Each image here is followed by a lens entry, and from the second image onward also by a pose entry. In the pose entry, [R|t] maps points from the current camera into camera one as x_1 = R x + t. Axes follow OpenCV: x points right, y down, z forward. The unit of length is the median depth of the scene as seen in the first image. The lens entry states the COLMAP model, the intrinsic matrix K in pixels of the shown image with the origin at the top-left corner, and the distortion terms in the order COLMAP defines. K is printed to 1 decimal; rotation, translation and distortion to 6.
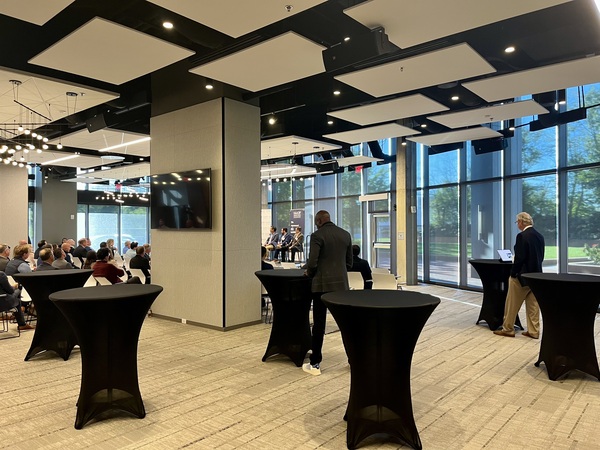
lens RADIAL K [[455.8, 0, 300.0], [0, 455.8, 225.0], [0, 0, 1]] dist [0.004402, -0.048662]
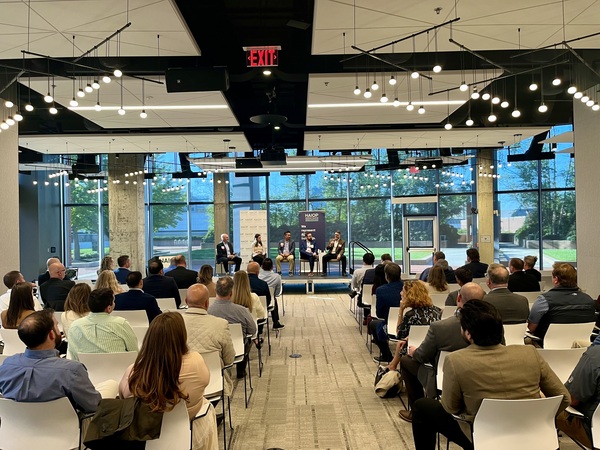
lens RADIAL K [[455.8, 0, 300.0], [0, 455.8, 225.0], [0, 0, 1]] dist [0.004402, -0.048662]
pose [[0.756167, 0.003115, 0.654371, -0.620846], [0.006496, 0.999904, -0.012266, 0.001573], [-0.654346, 0.013526, 0.756074, 0.428538]]
